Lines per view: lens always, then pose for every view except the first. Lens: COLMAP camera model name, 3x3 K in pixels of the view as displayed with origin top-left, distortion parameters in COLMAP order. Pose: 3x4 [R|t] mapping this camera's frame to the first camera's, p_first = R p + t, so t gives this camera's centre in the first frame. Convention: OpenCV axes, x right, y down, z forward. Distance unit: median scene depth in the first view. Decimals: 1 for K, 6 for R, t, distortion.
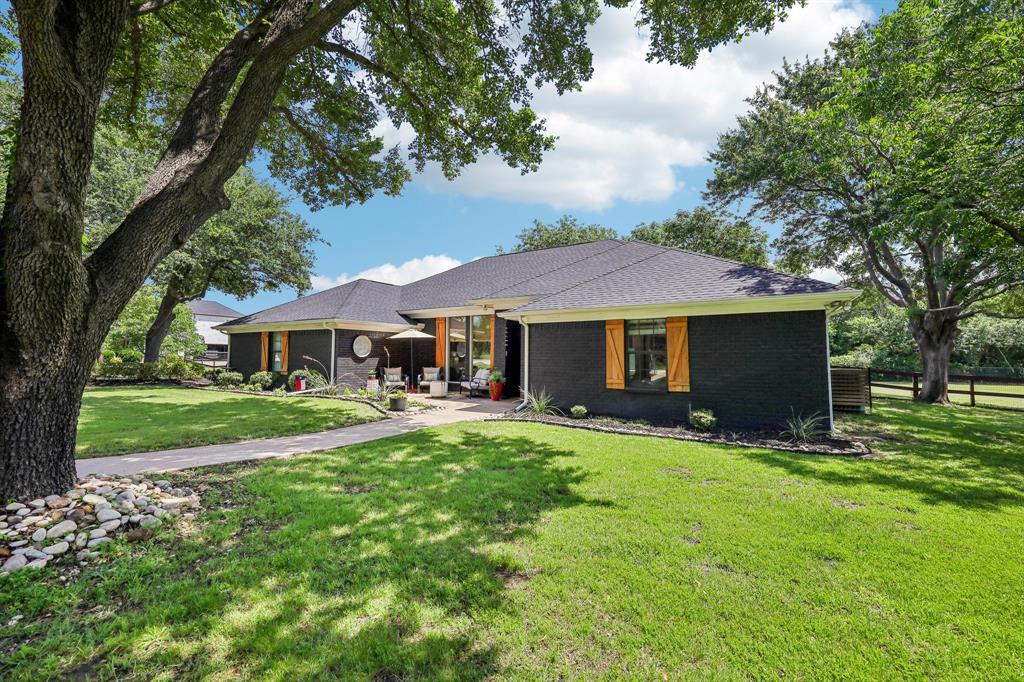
lens RADIAL K [[415.5, 0, 510.8], [0, 415.5, 347.4], [0, 0, 1]] dist [-0.000350, -0.000784]
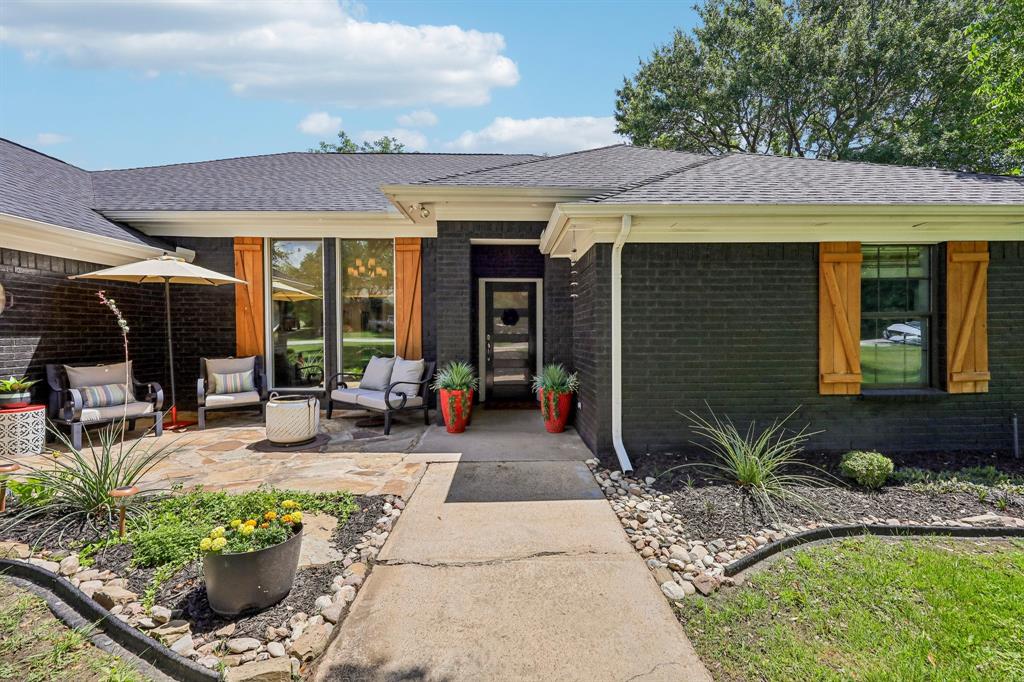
lens RADIAL K [[415.5, 0, 521.5], [0, 415.5, 338.6], [0, 0, 1]] dist [-0.000350, -0.000784]
pose [[0.827375, -0.021193, 0.561250, -0.189039], [-0.002483, 0.999140, 0.041388, 0.012330], [-0.561644, -0.035638, 0.826611, 0.523720]]
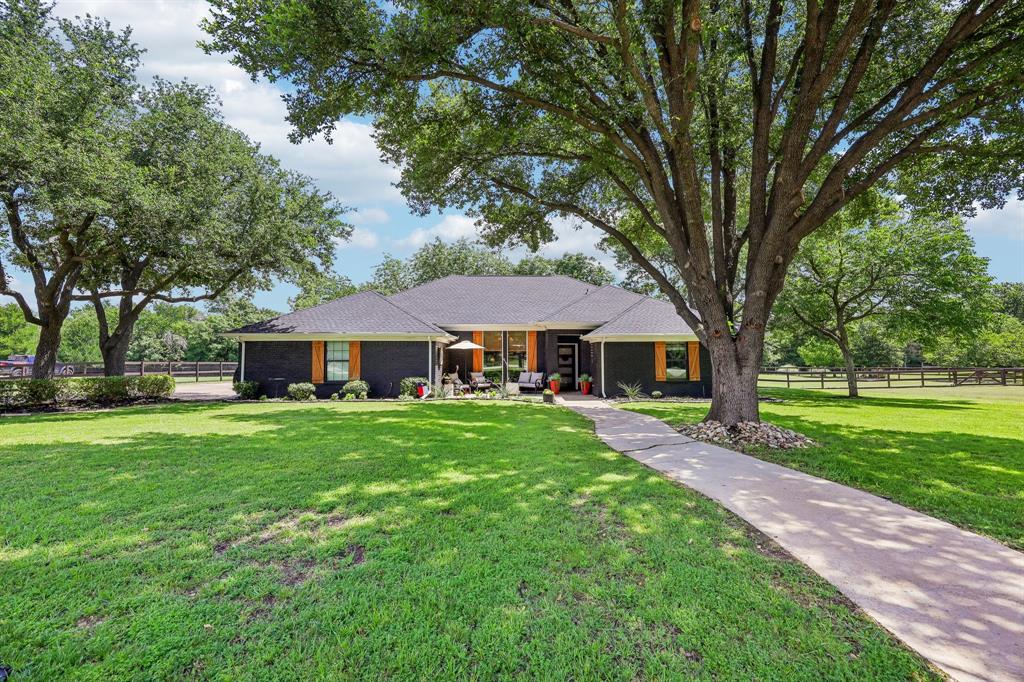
lens RADIAL K [[415.5, 0, 512.4], [0, 415.5, 339.5], [0, 0, 1]] dist [-0.000350, -0.000784]
pose [[0.845426, 0.012064, 0.533957, -0.782775], [-0.002064, 0.999811, -0.019321, -0.025923], [-0.534089, 0.015232, 0.845291, -0.098800]]
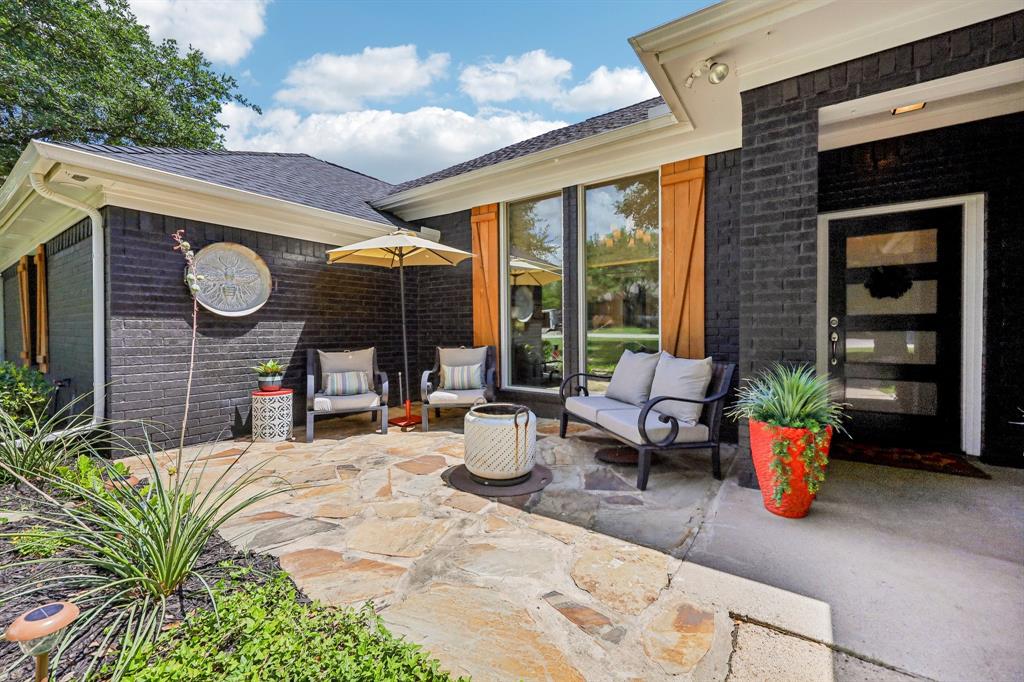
lens RADIAL K [[415.5, 0, 510.8], [0, 415.5, 337.2], [0, 0, 1]] dist [-0.000350, -0.000784]
pose [[0.998522, -0.014737, -0.052314, -0.137366], [0.016795, 0.999093, 0.039122, 0.027667], [0.051690, -0.039943, 0.997864, 0.681331]]
